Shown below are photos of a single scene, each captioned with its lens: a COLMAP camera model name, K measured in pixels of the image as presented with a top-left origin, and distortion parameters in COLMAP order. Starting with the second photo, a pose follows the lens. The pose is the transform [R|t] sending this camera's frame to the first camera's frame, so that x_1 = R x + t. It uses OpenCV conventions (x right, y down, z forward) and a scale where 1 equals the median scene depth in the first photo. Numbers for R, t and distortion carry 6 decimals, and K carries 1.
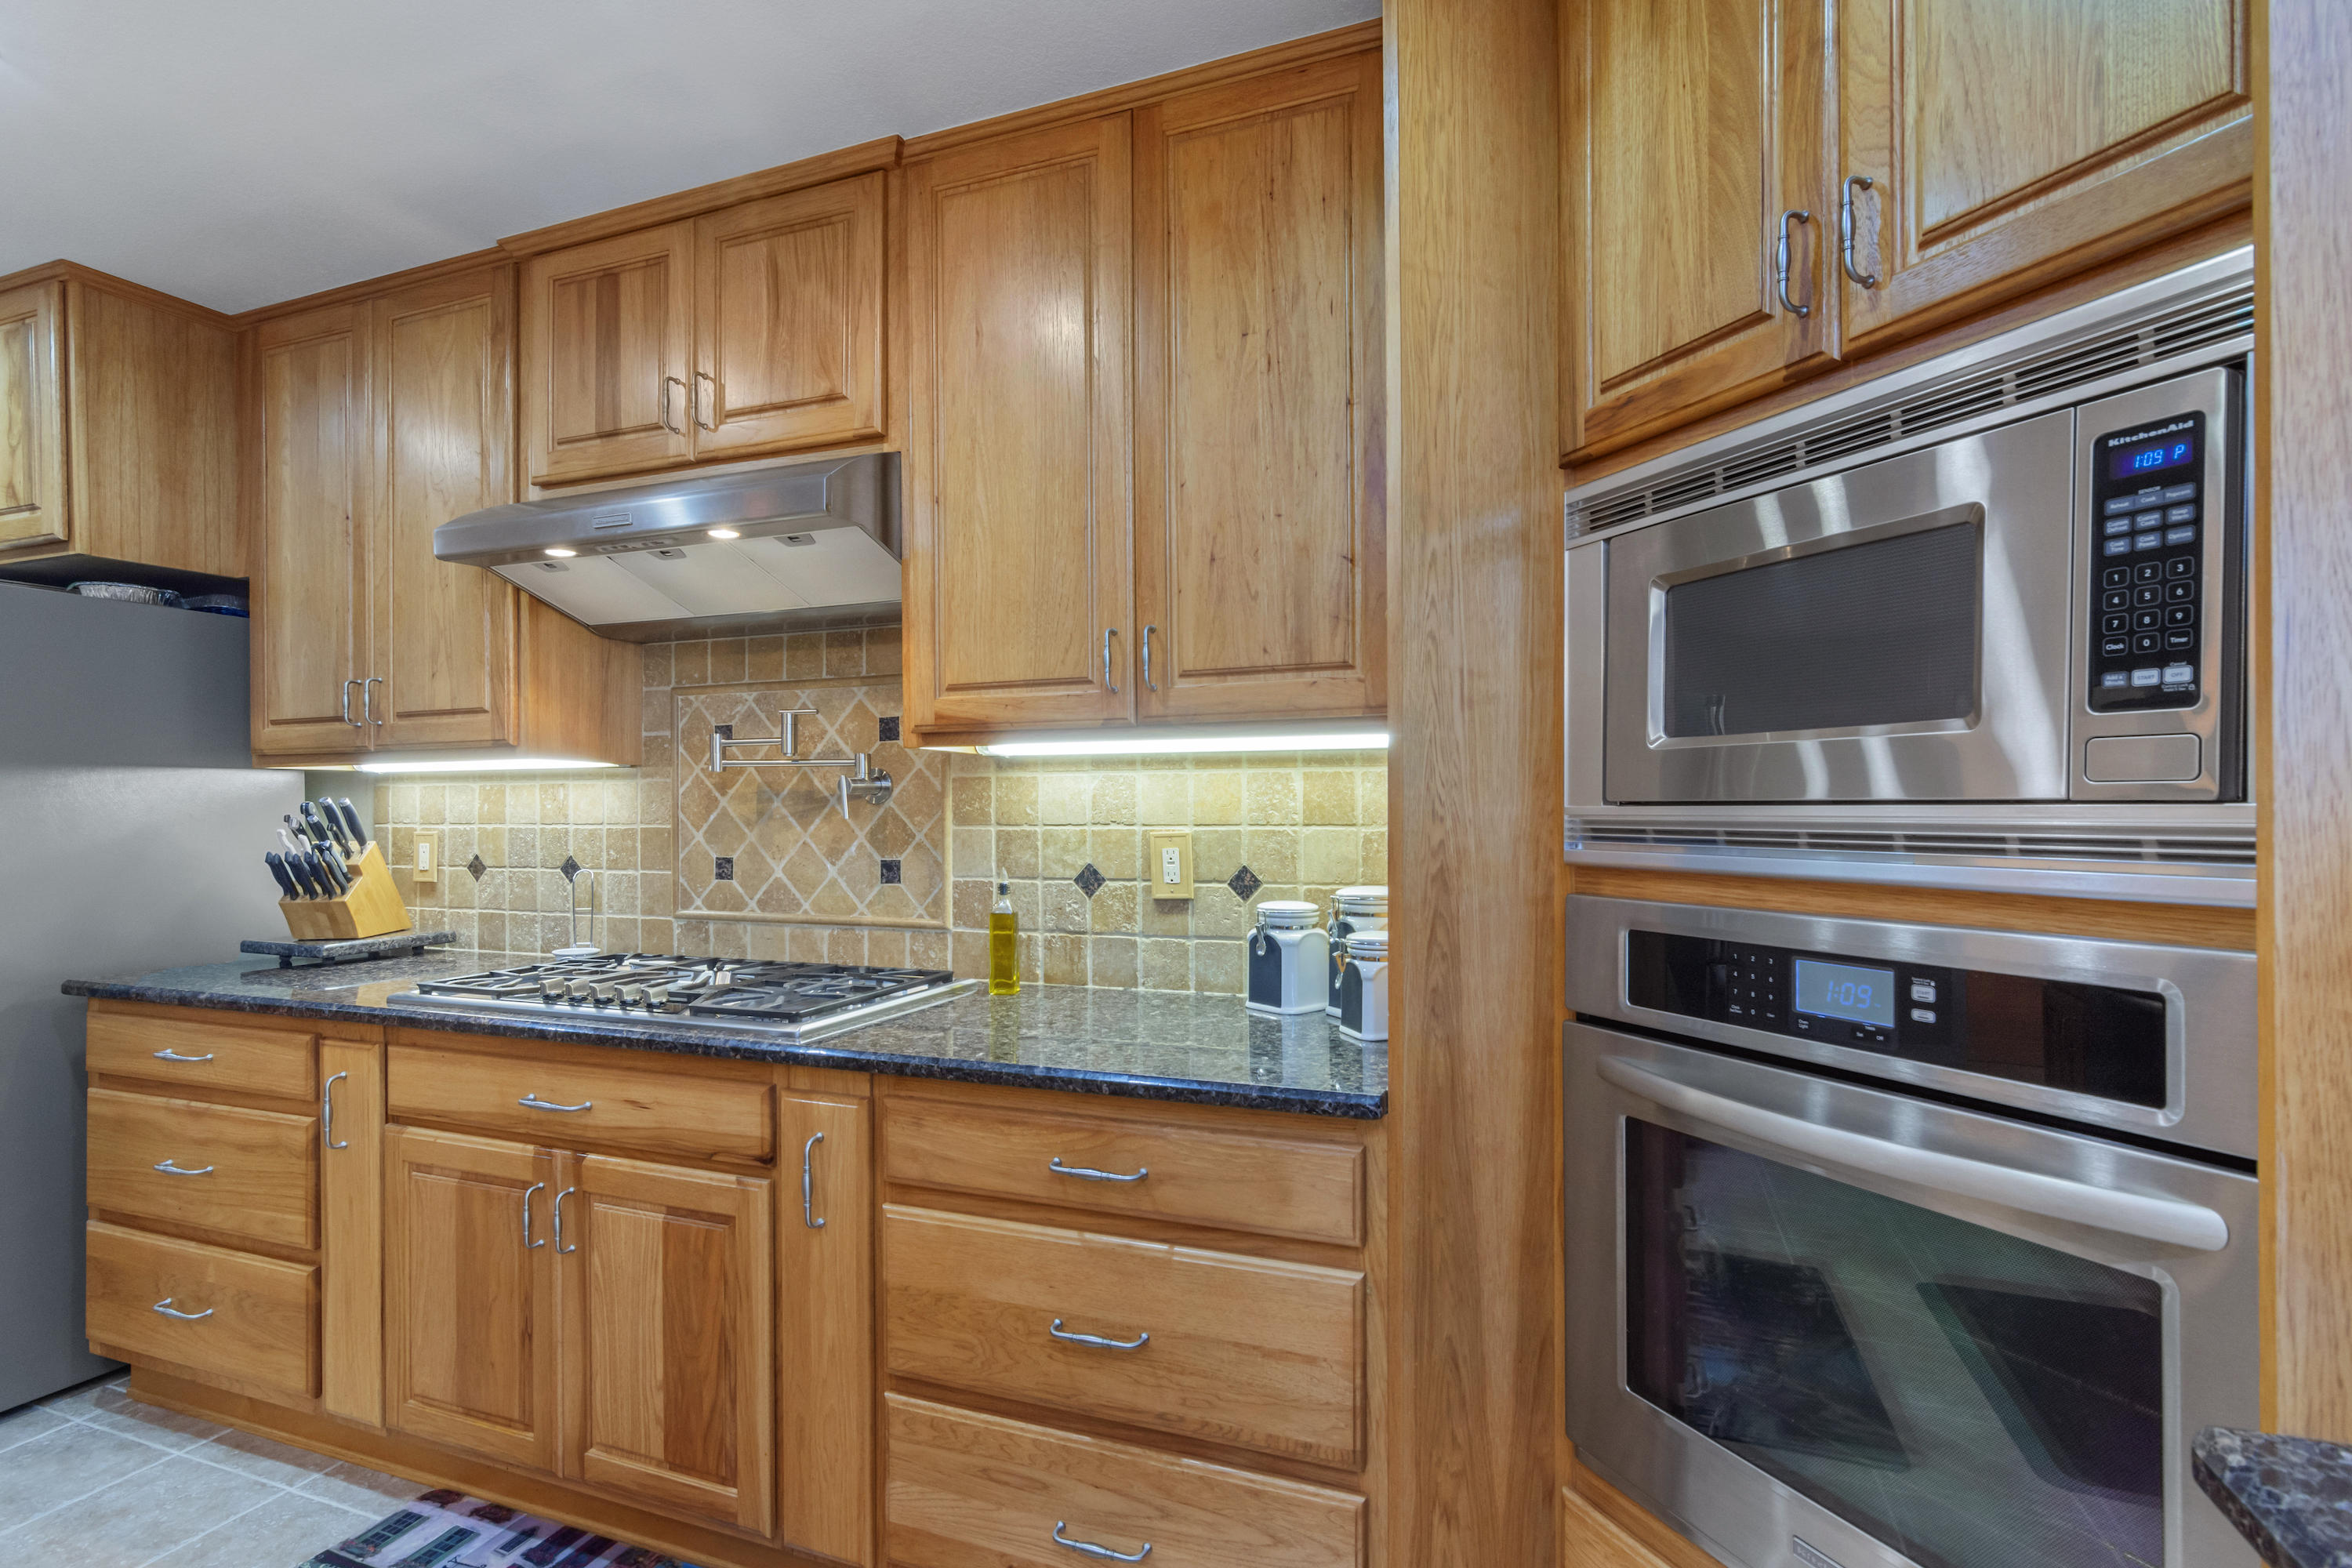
lens RADIAL K [[1136.9, 0, 1184.2], [0, 1136.9, 816.9], [0, 0, 1]] dist [0.001519, 0.002363]
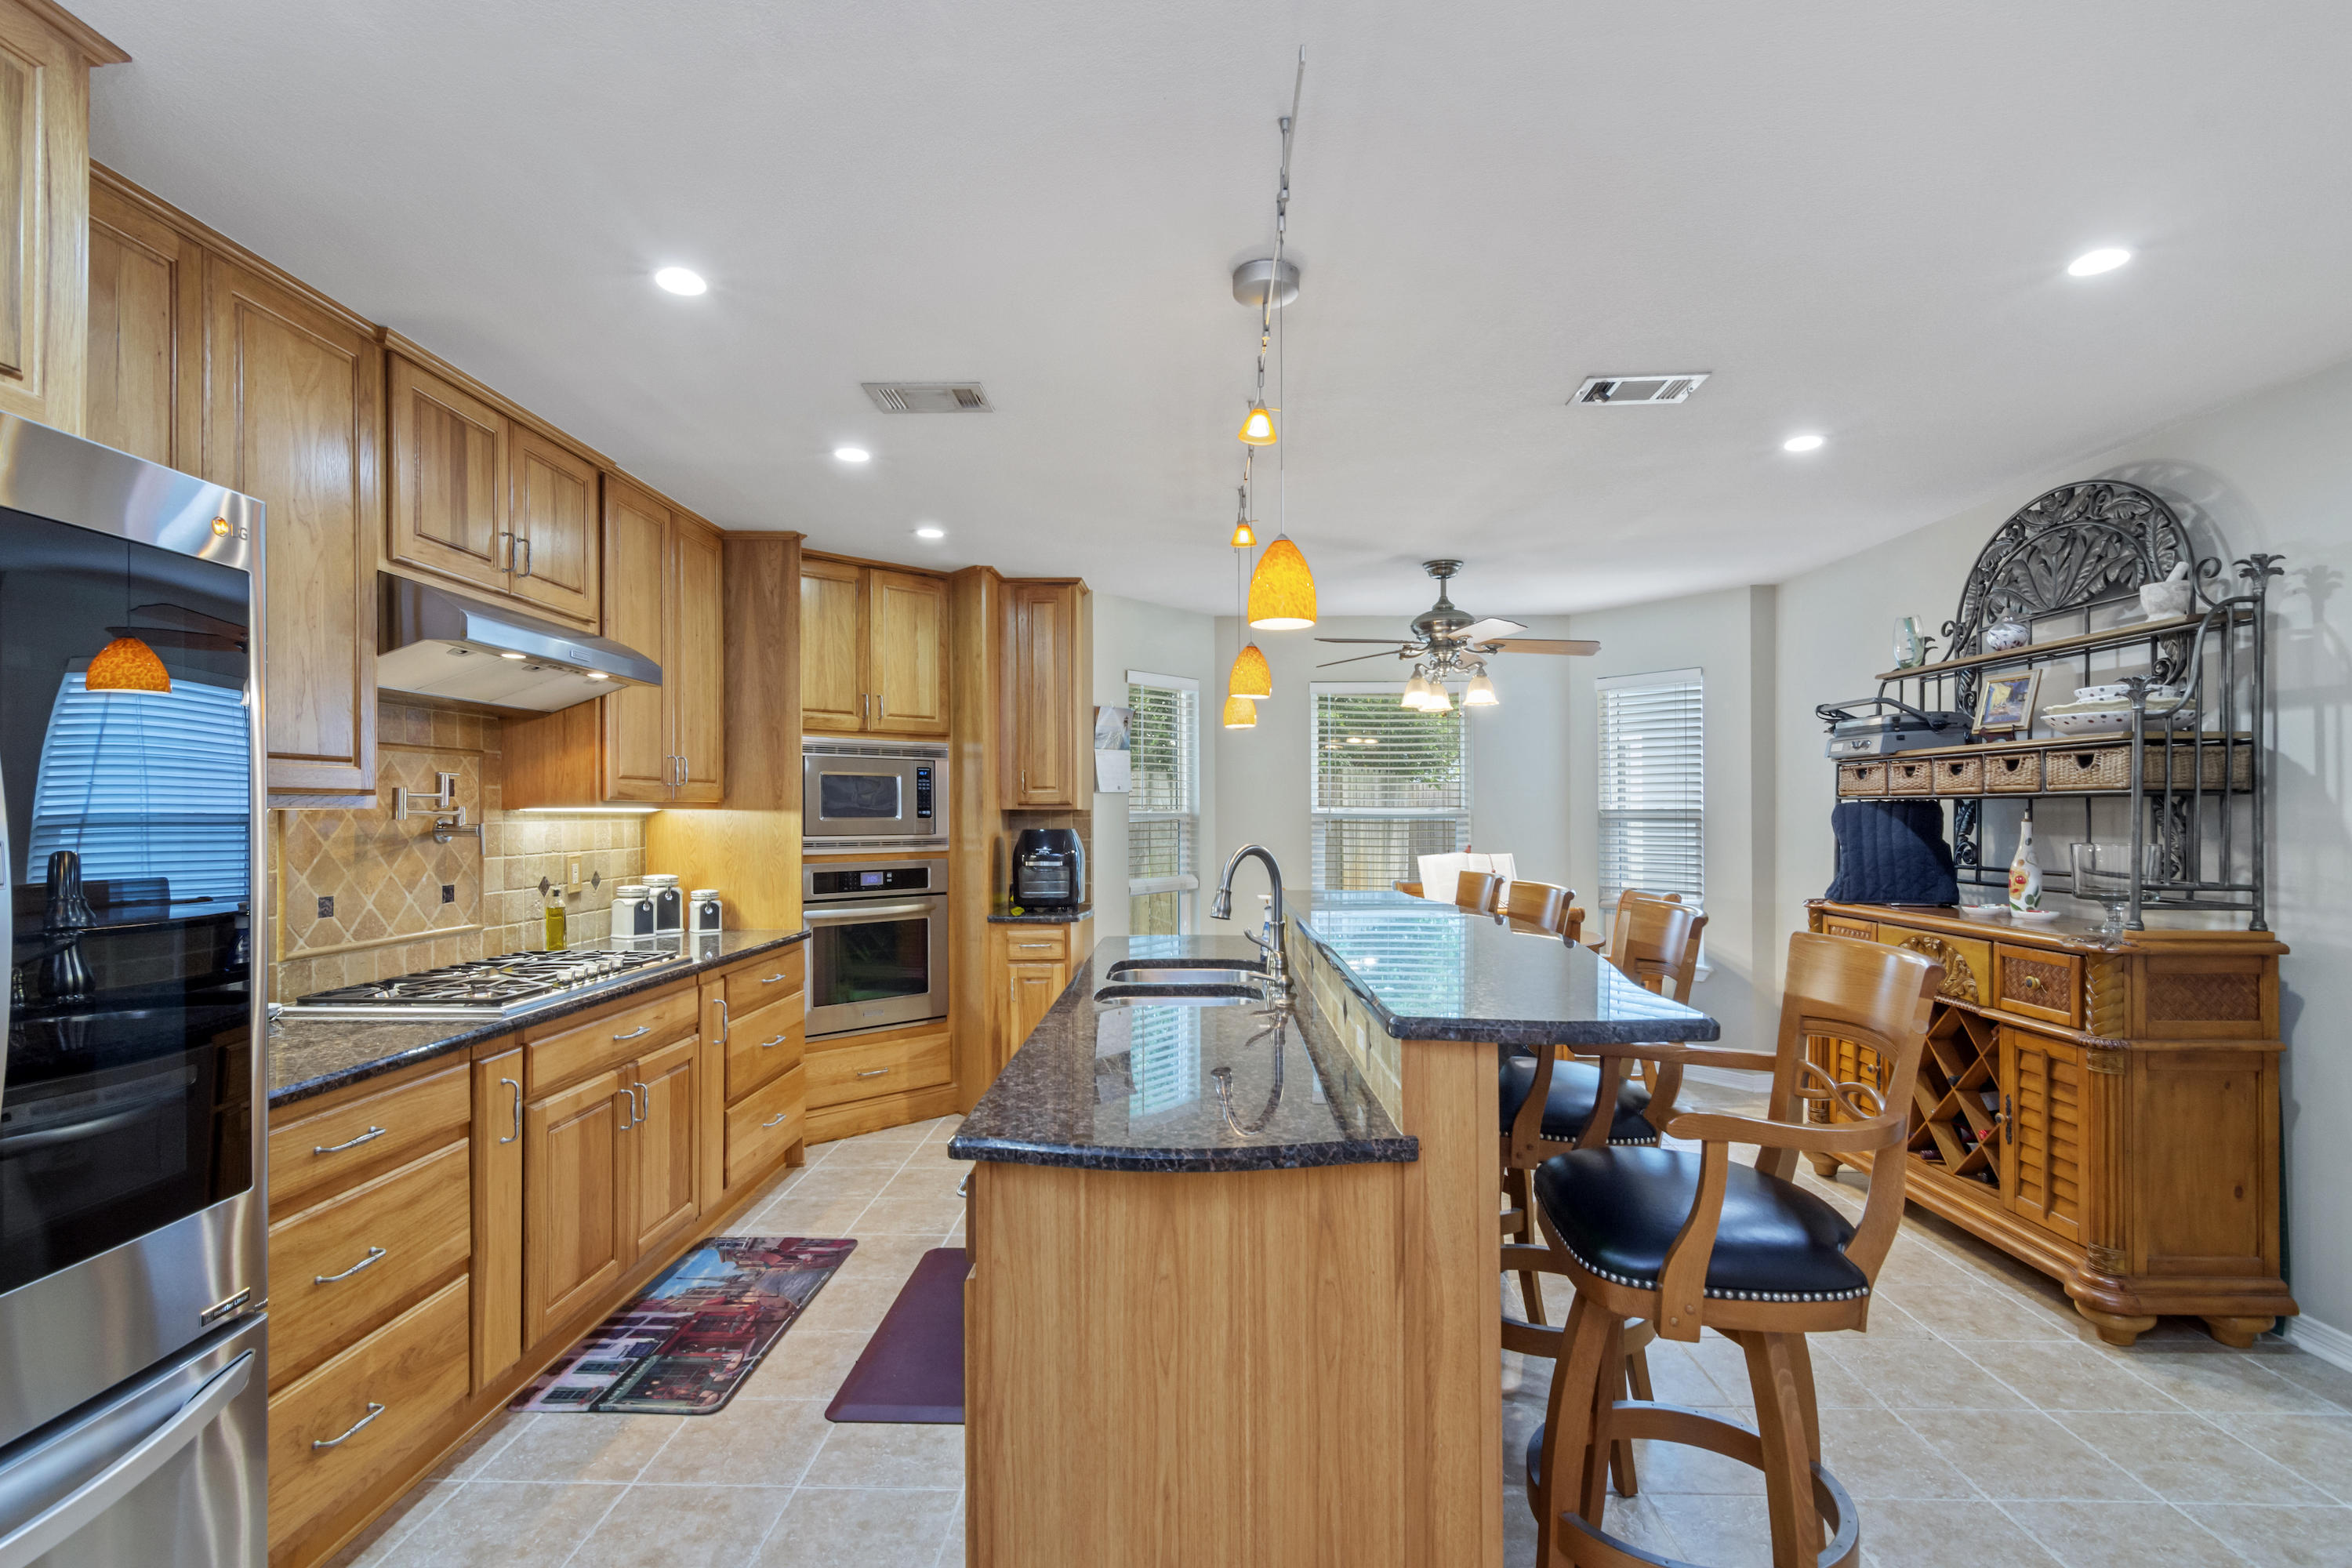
lens RADIAL K [[1136.9, 0, 1177.4], [0, 1136.9, 804.9], [0, 0, 1]] dist [0.001519, 0.002363]
pose [[-0.339039, 0.012425, 0.940690, -2.018698], [0.012614, 0.999883, -0.008661, -0.038567], [-0.940688, 0.008929, -0.339156, 0.714839]]
